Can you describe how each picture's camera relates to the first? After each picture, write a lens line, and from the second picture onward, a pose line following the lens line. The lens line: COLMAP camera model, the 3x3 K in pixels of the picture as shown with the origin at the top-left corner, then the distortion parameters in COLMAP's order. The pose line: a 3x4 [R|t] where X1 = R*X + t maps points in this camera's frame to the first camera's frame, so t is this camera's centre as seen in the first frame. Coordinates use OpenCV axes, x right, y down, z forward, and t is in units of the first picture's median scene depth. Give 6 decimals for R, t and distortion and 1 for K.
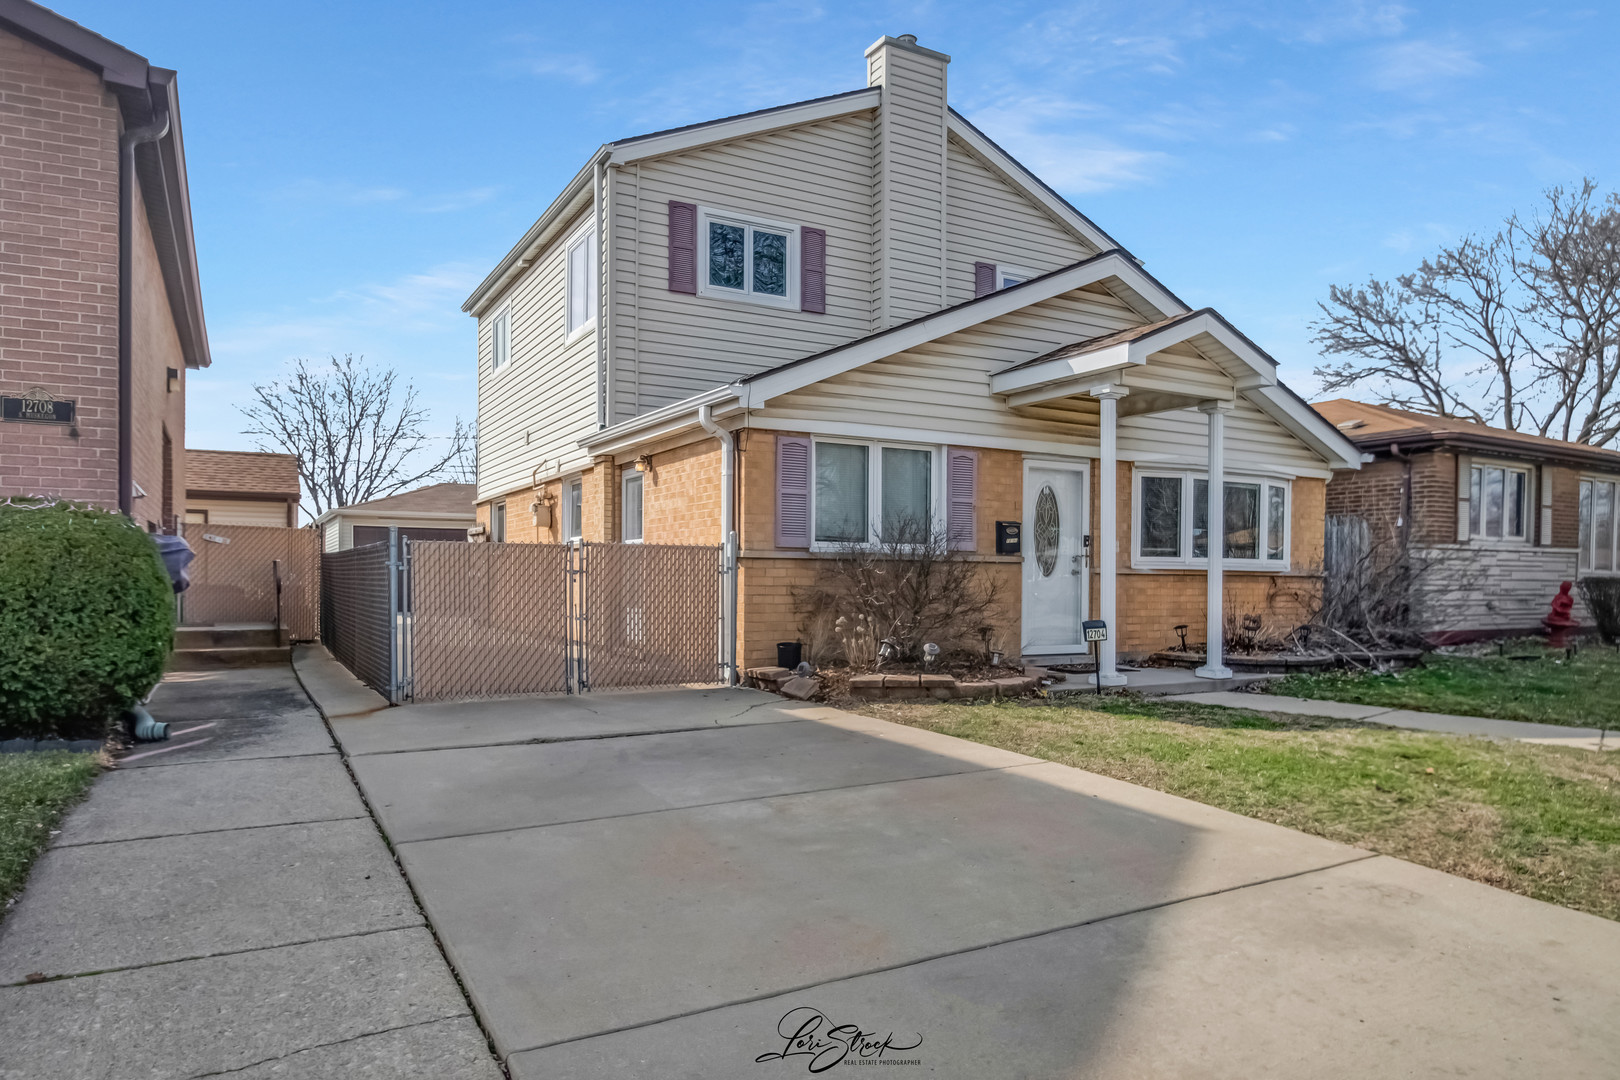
lens RADIAL K [[1031.5, 0, 793.0], [0, 1031.5, 585.4], [0, 0, 1]] dist [-0.029333, -0.001093]
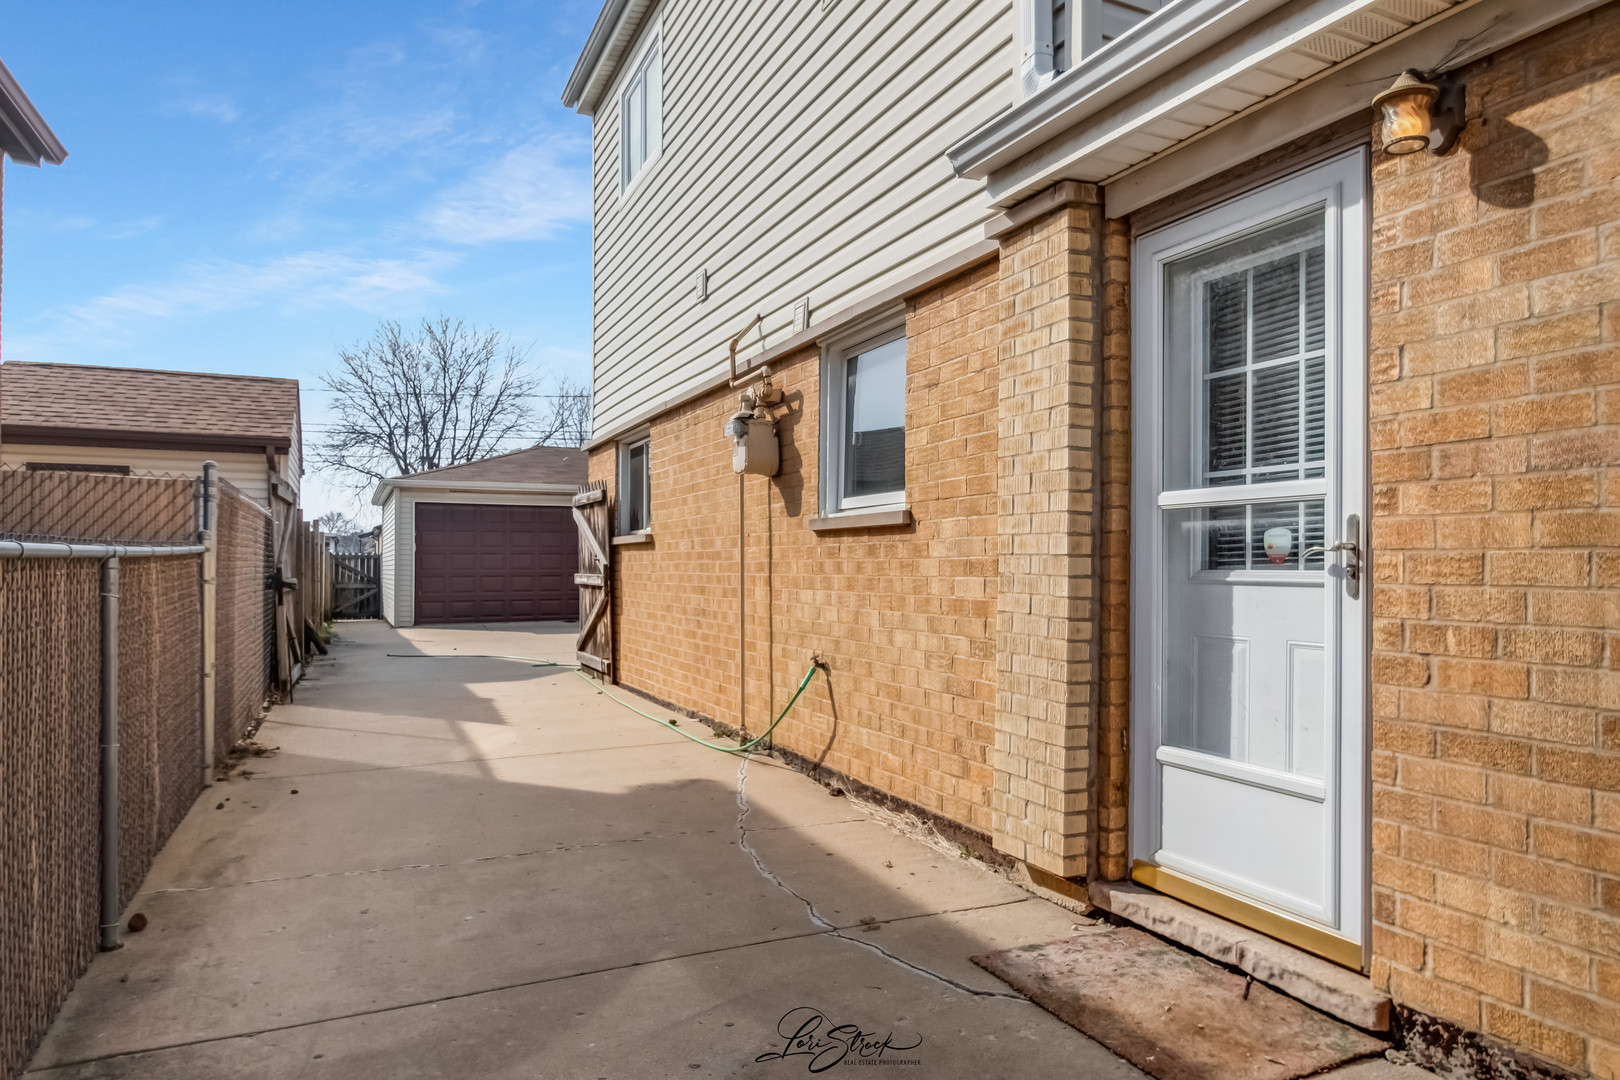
lens RADIAL K [[1031.5, 0, 805.8], [0, 1031.5, 549.7], [0, 0, 1]] dist [-0.029333, -0.001093]
pose [[0.996568, -0.000541, -0.082774, -0.143388], [-0.001231, 0.999771, -0.021347, -0.014524], [0.082767, 0.021376, 0.996340, 0.452341]]
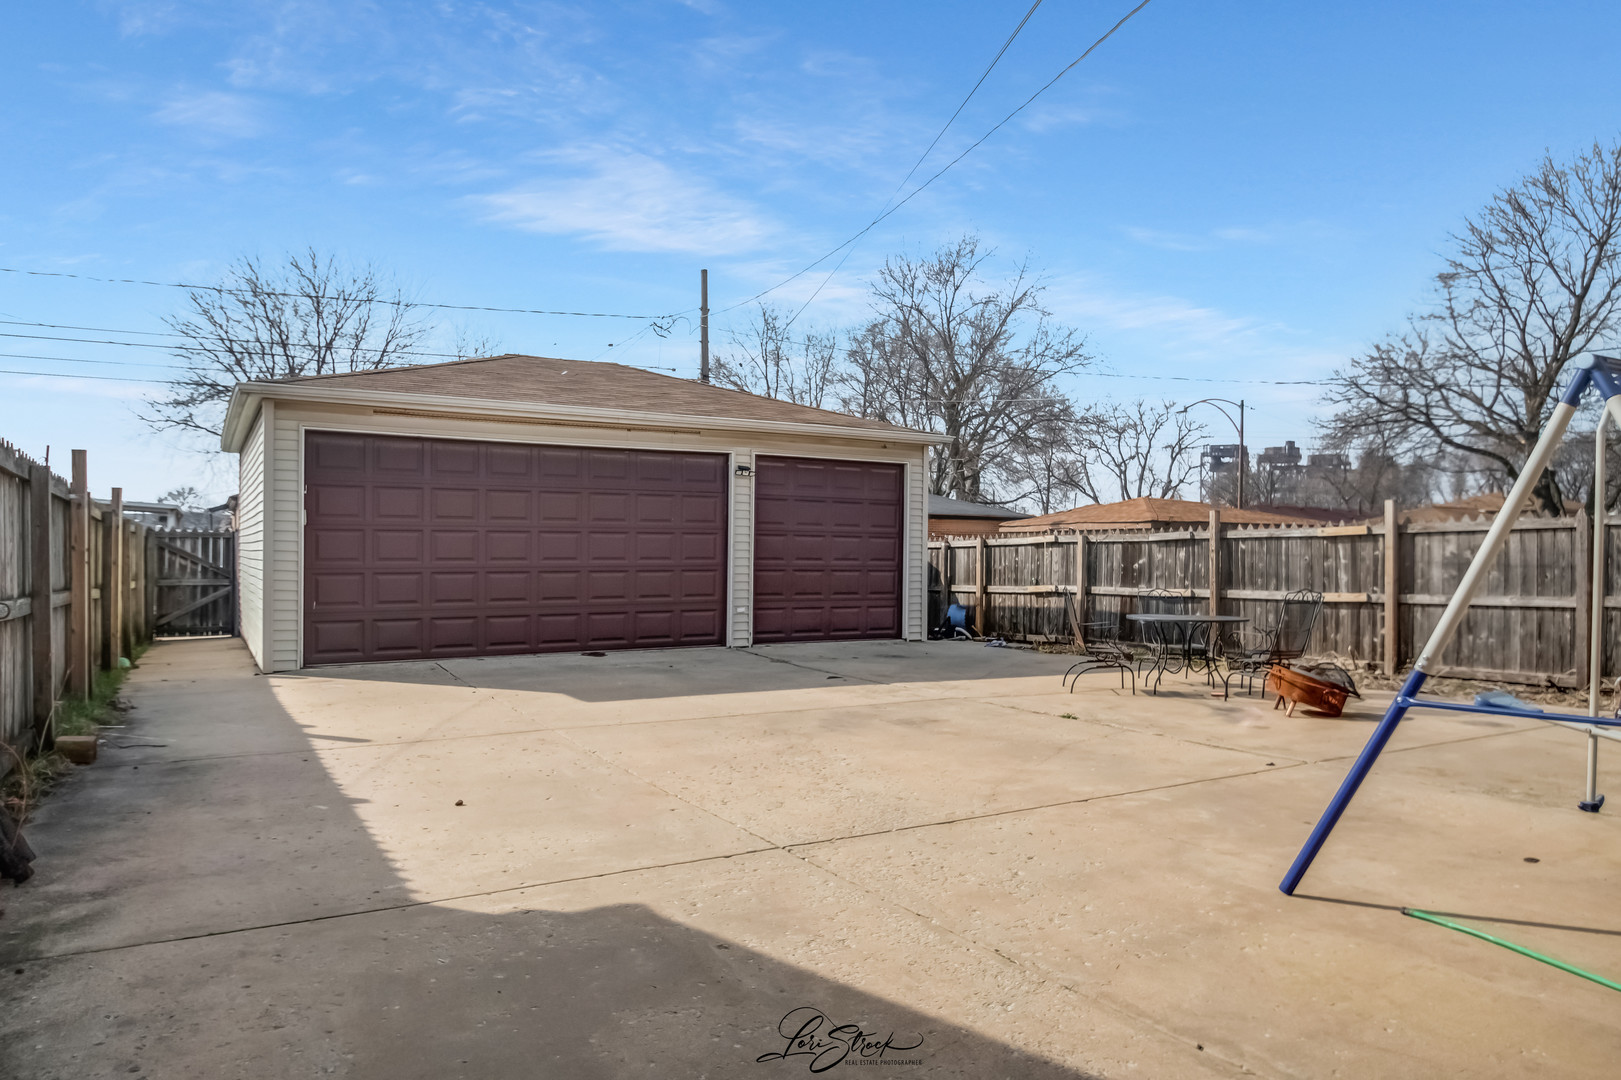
lens RADIAL K [[1032.2, 0, 815.6], [0, 1032.2, 542.6], [0, 0, 1]] dist [-0.029333, -0.001093]
pose [[0.999253, 0.003898, 0.038447, -0.332815], [-0.003534, 0.999948, -0.009515, -0.019679], [-0.038482, 0.009372, 0.999215, 0.822927]]
